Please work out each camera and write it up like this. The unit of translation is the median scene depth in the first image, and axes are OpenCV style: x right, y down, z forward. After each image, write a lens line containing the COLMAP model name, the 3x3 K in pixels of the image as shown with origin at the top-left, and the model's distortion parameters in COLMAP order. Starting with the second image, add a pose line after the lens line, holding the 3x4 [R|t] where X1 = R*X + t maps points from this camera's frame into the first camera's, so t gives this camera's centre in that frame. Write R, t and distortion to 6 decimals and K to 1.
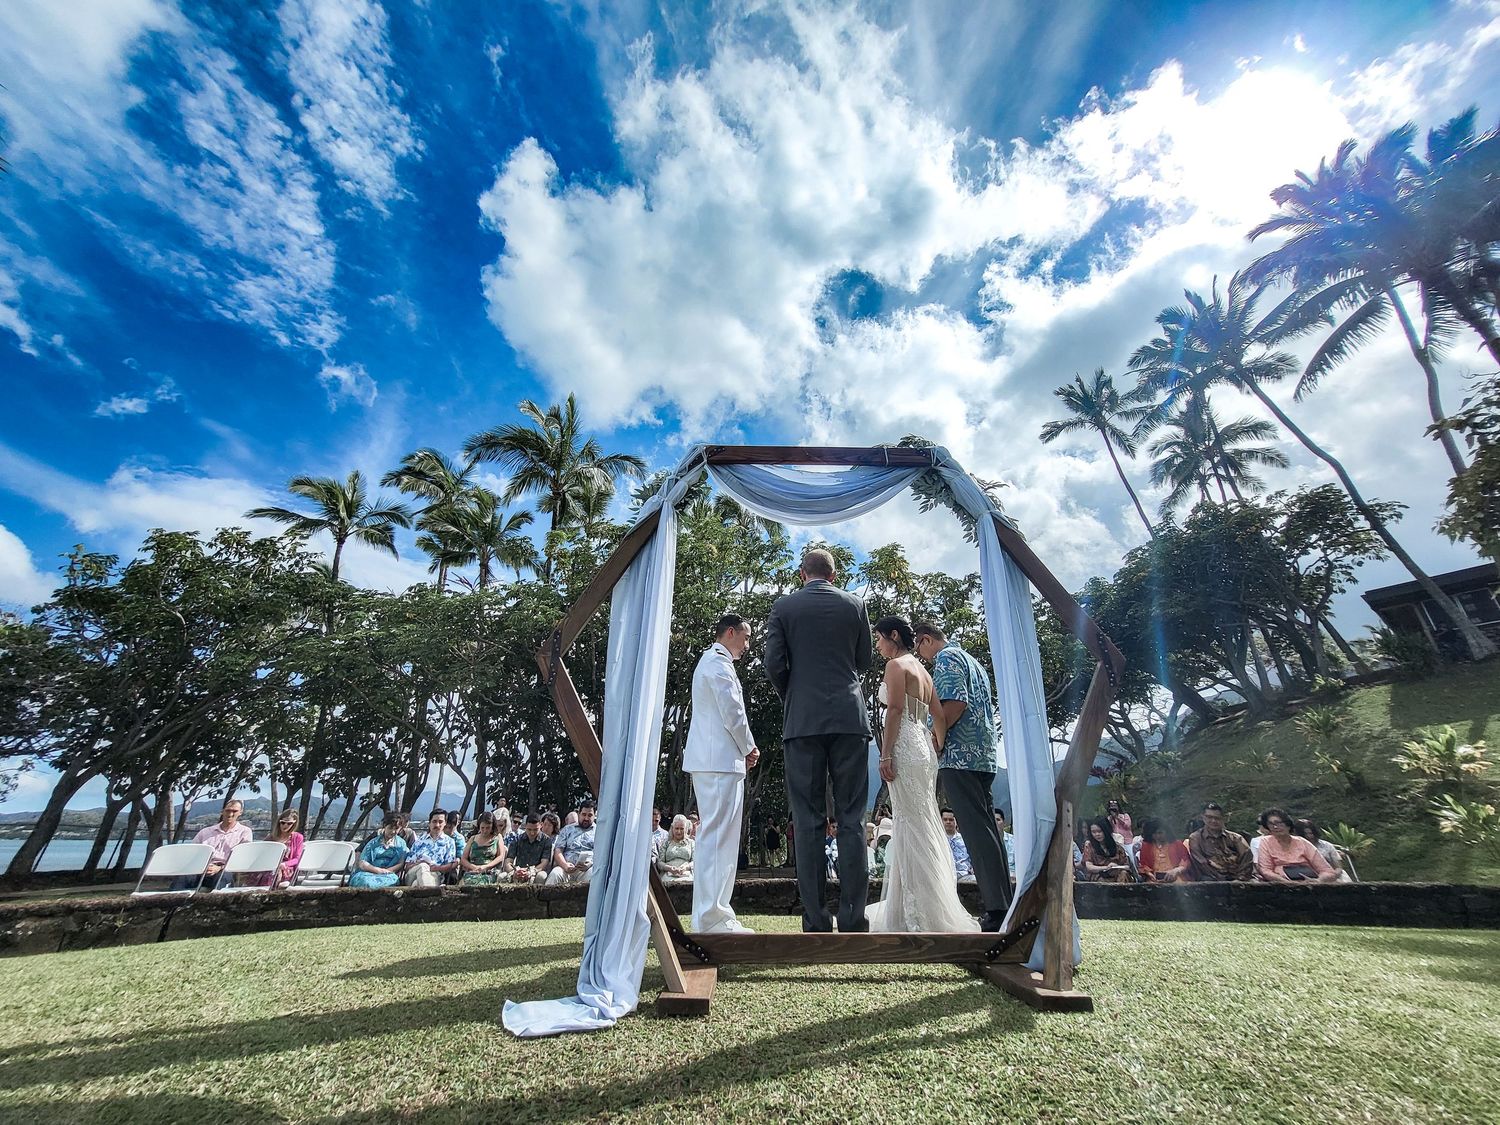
lens RADIAL K [[597.3, 0, 748.8], [0, 597.3, 556.3], [0, 0, 1]] dist [-0.000949, -0.000396]
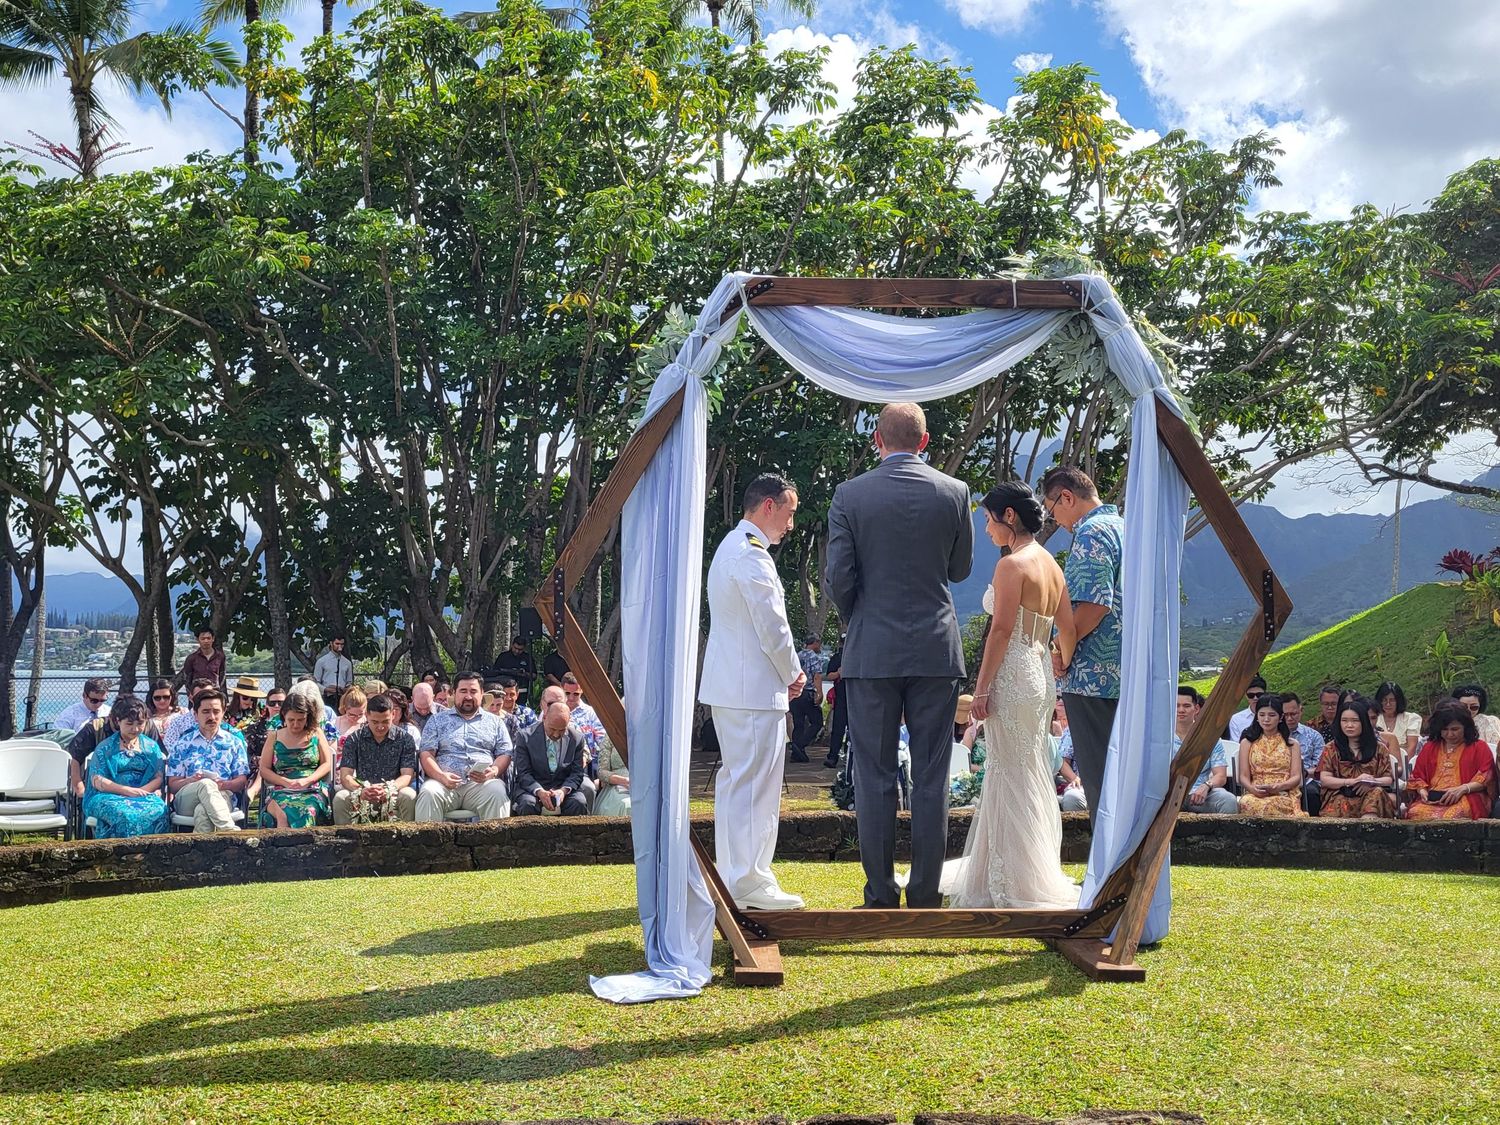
lens RADIAL K [[1532.1, 0, 757.6], [0, 1532.1, 561.1], [0, 0, 1]] dist [0.053398, 0.000000]
pose [[0.999250, 0.003251, 0.038580, -0.116075], [-0.017516, 0.926620, 0.375591, -0.502500], [-0.034528, -0.375985, 0.925982, -0.655516]]
